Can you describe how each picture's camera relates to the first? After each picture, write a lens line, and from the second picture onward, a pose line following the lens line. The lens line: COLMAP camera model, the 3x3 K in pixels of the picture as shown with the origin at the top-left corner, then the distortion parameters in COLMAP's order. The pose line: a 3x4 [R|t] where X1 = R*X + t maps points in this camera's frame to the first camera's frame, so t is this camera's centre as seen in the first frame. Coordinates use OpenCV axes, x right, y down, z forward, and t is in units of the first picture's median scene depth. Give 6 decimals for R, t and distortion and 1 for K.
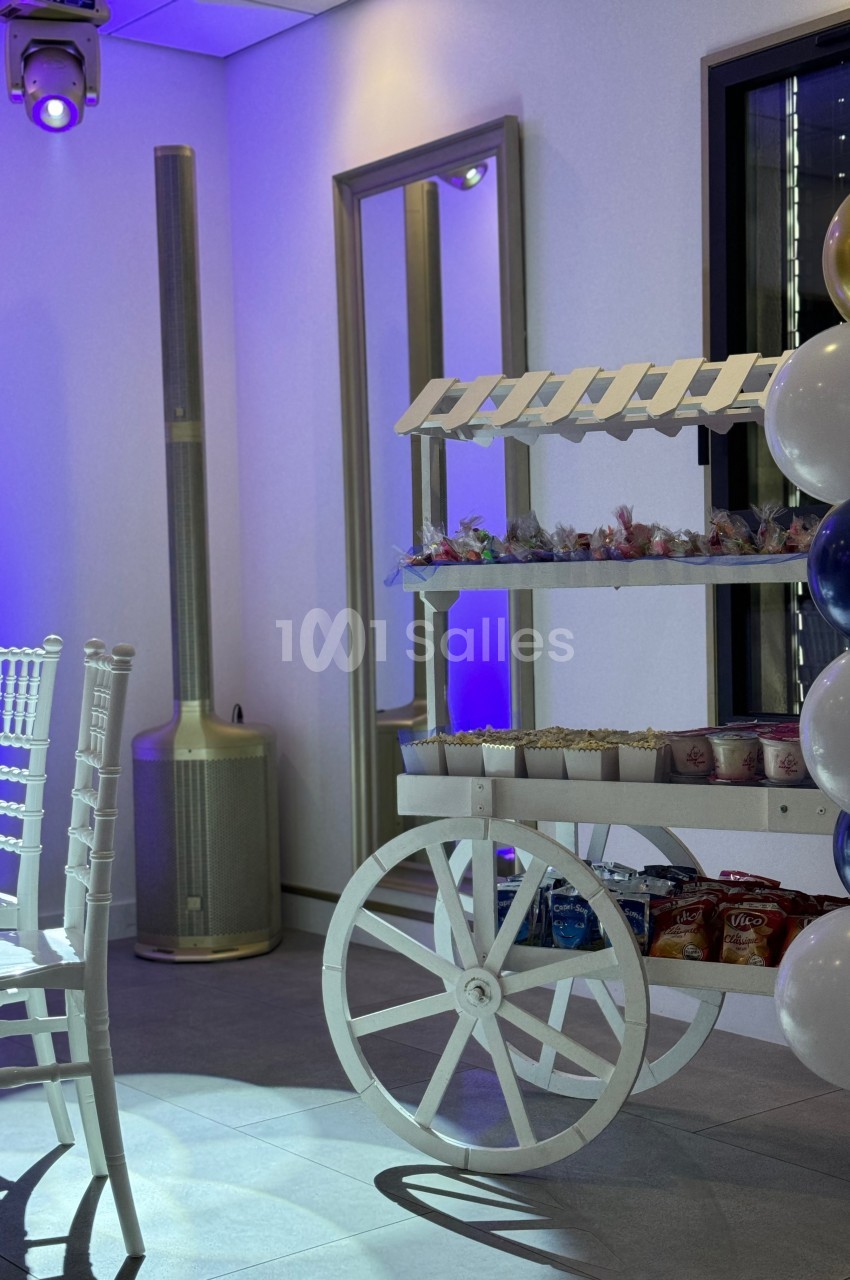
lens RADIAL K [[1736.4, 0, 424.0], [0, 1736.4, 639.3], [0, 0, 1]] dist [0.030385, 0.000000]
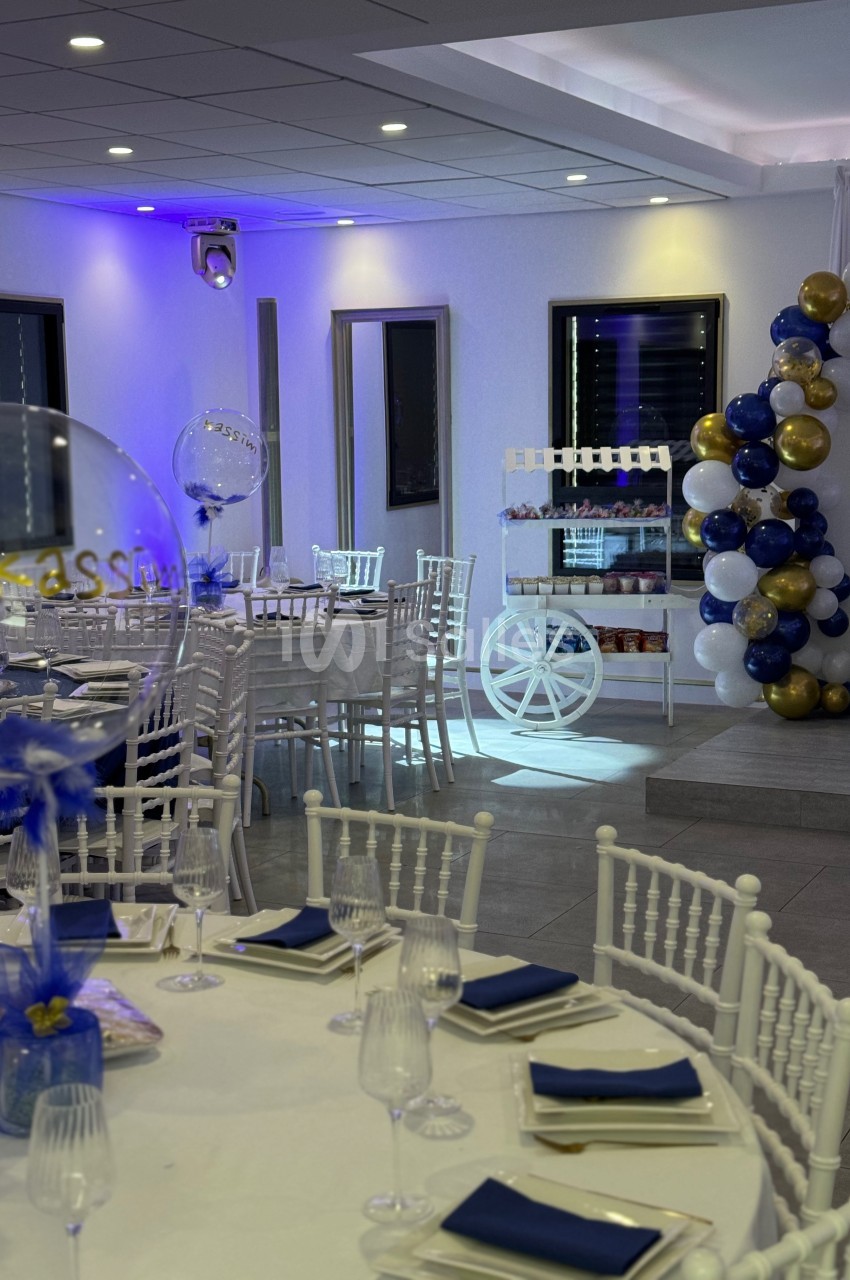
lens RADIAL K [[1736.4, 0, 425.5], [0, 1736.4, 641.0], [0, 0, 1]] dist [0.030385, 0.000000]
pose [[0.898721, -0.048853, 0.435790, -1.389444], [0.006500, 0.995150, 0.098155, -0.126711], [-0.438472, -0.085381, 0.894680, -1.474988]]
